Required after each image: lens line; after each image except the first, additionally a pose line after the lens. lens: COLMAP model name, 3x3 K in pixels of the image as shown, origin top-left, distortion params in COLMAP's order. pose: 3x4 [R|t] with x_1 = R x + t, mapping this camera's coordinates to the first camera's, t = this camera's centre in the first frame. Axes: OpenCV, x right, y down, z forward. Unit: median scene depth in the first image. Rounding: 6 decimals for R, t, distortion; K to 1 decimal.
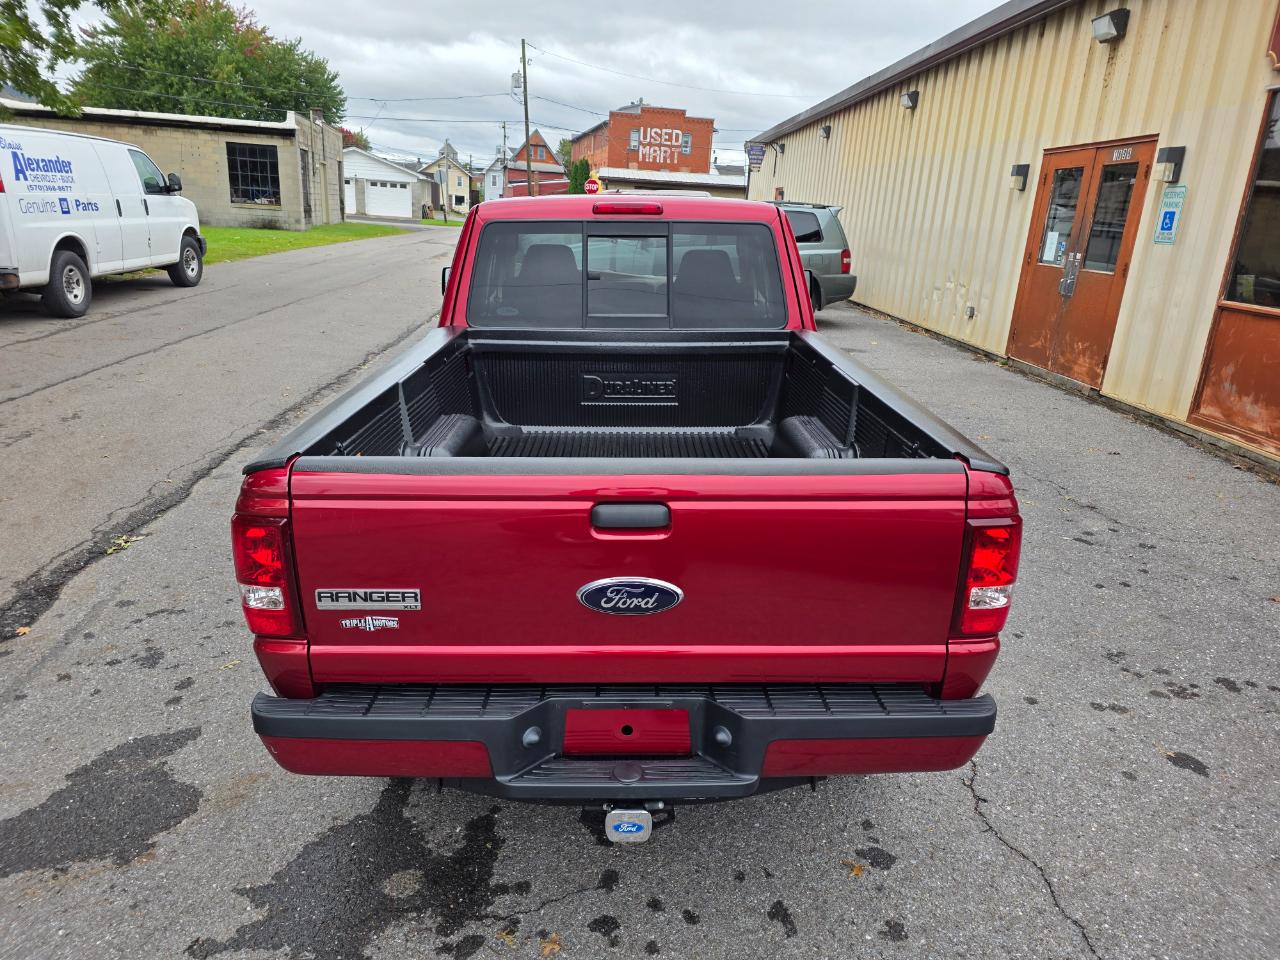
lens RADIAL K [[858.3, 0, 640.0], [0, 858.3, 484.0], [0, 0, 1]] dist [0.052338, -0.050802]
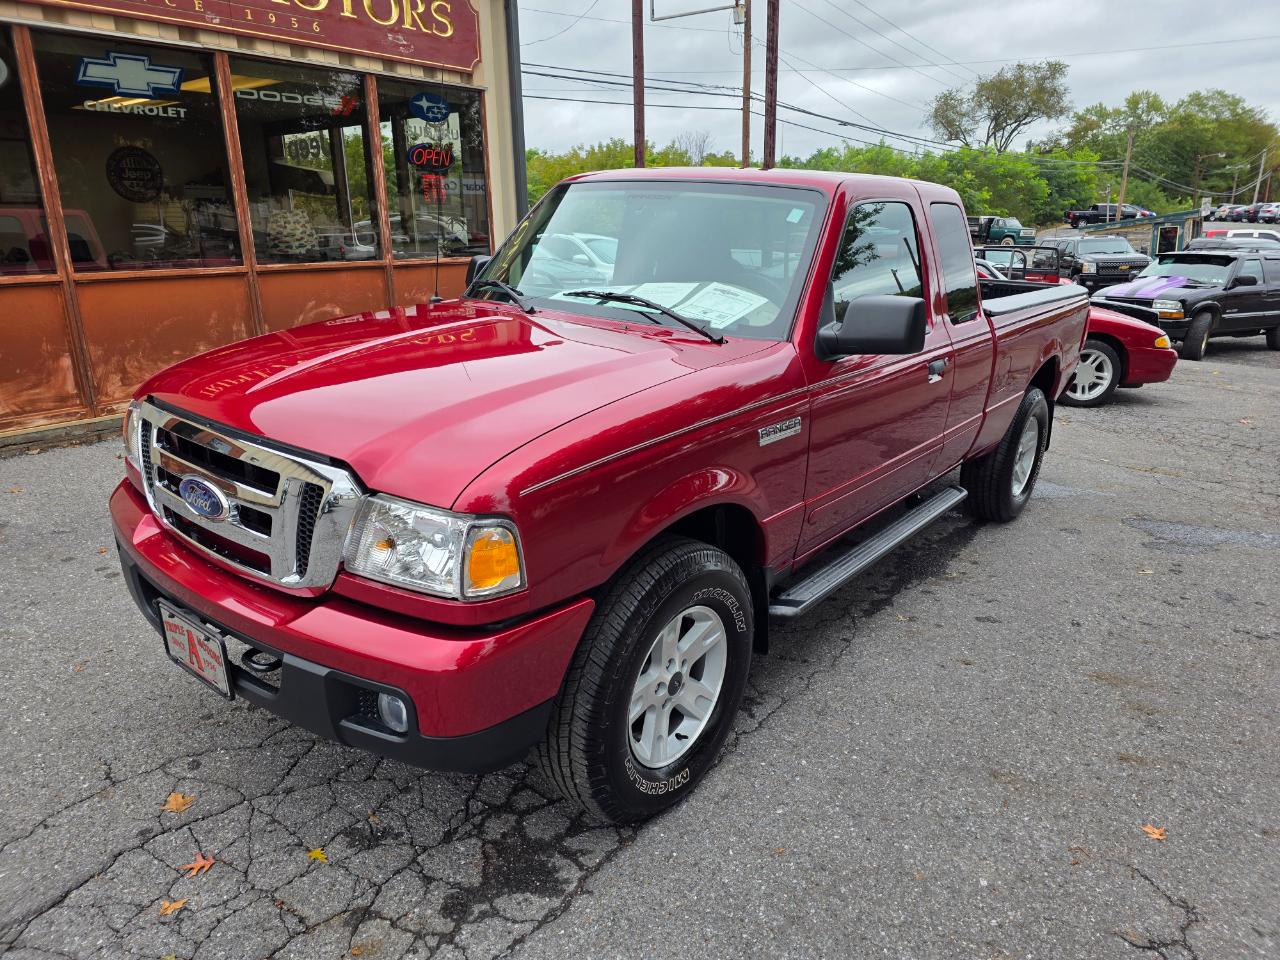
lens RADIAL K [[856.7, 0, 643.1], [0, 856.7, 479.9], [0, 0, 1]] dist [0.063645, -0.064168]
pose [[-0.773830, -0.224308, 0.592346, -0.207215], [0.160943, 0.834866, 0.526399, -0.222234], [-0.612605, 0.502677, -0.609943, 0.708225]]
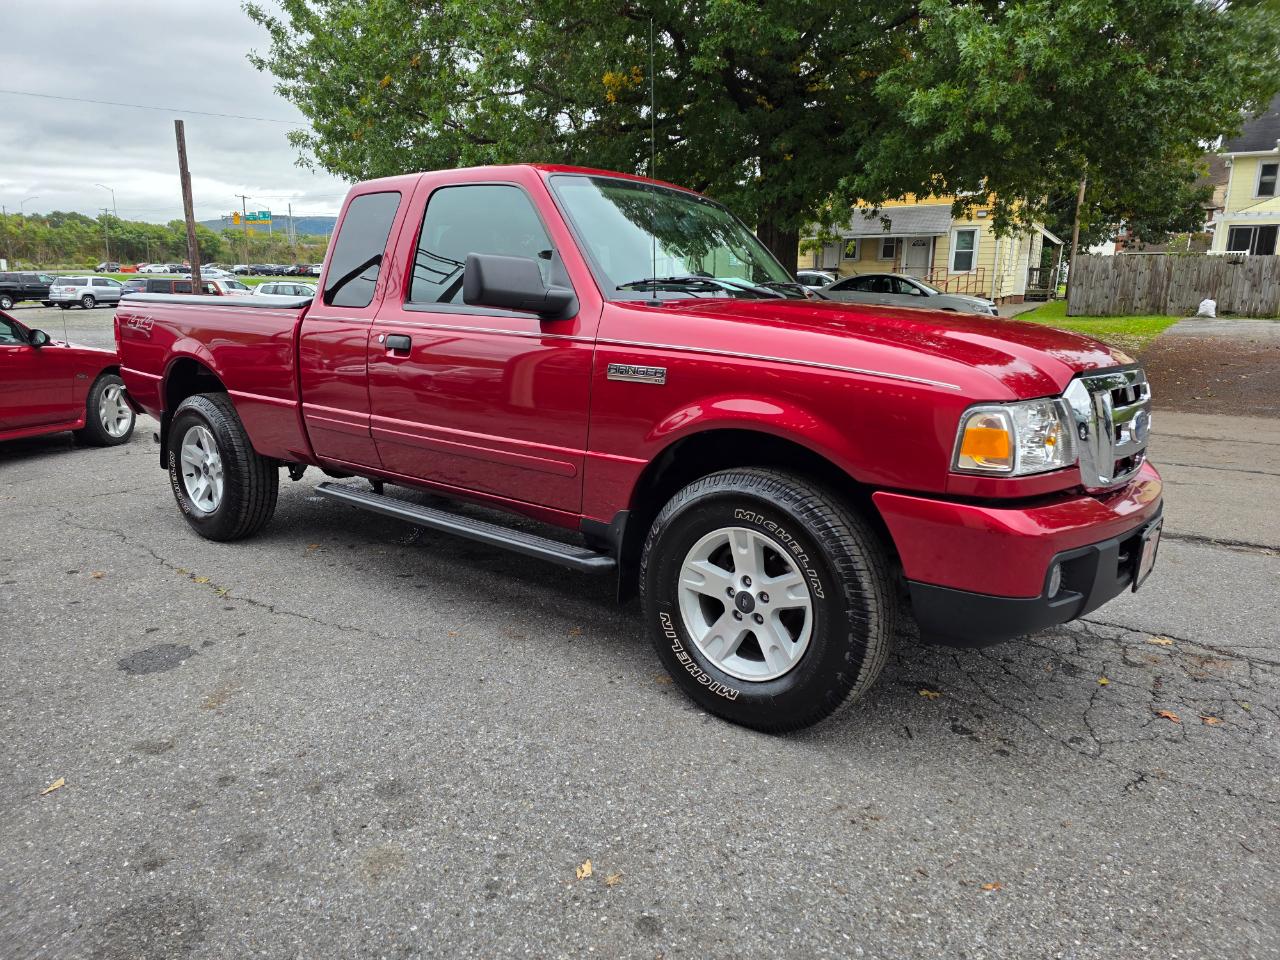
lens RADIAL K [[854.3, 0, 633.7], [0, 854.3, 474.2], [0, 0, 1]] dist [0.061359, -0.056732]
pose [[-0.633473, 0.112952, -0.765476, 0.275396], [-0.275306, 0.891649, 0.359400, -0.166407], [0.723131, 0.438410, -0.533740, 0.683756]]
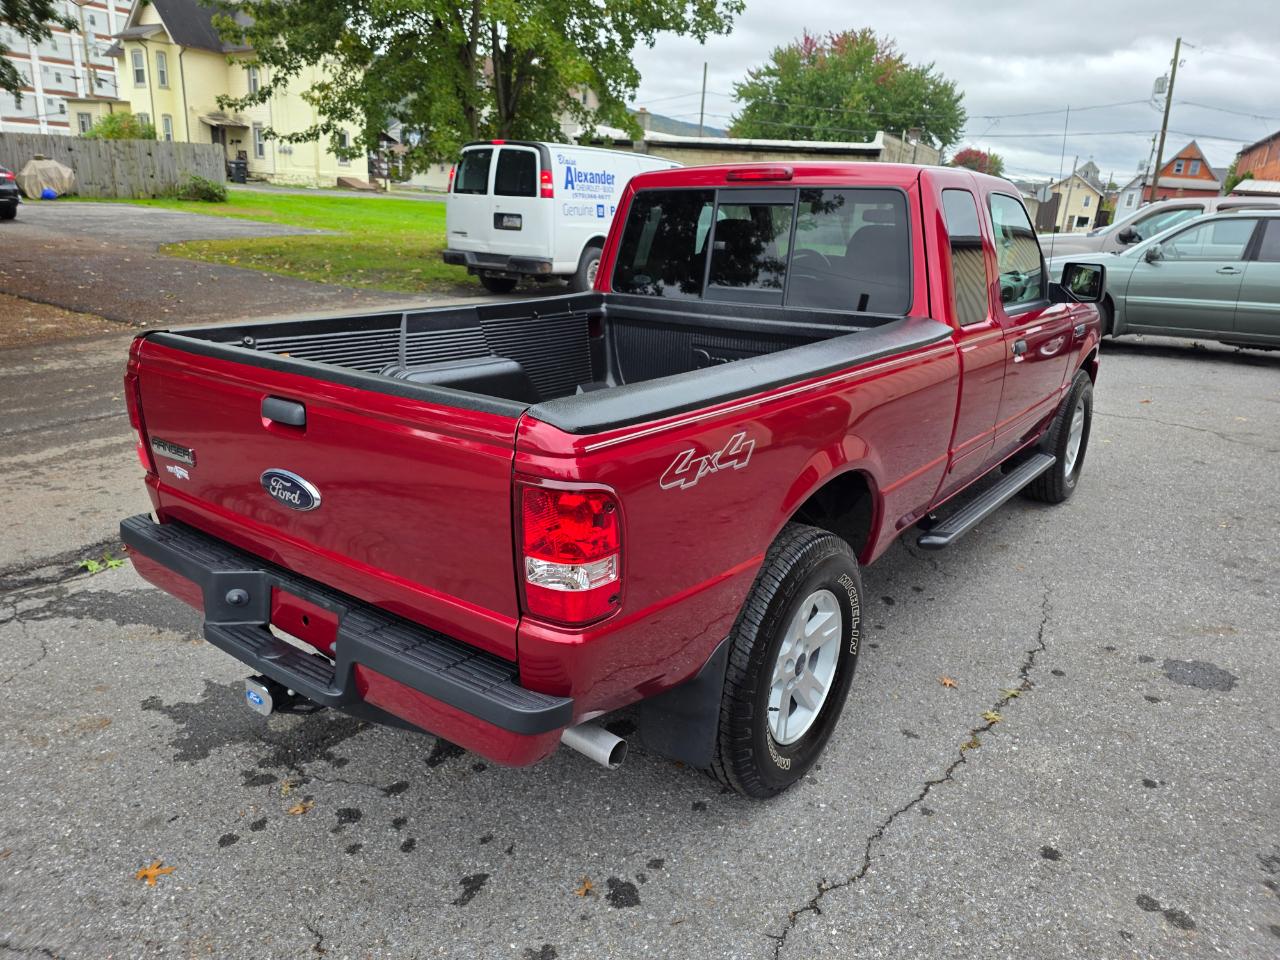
lens RADIAL K [[863.2, 0, 642.1], [0, 863.2, 486.6], [0, 0, 1]] dist [0.057880, -0.061479]
pose [[0.789742, 0.188762, -0.583675, 0.173718], [-0.202281, 0.978395, 0.042719, -0.001351], [0.579129, 0.084330, 0.810863, 0.066504]]
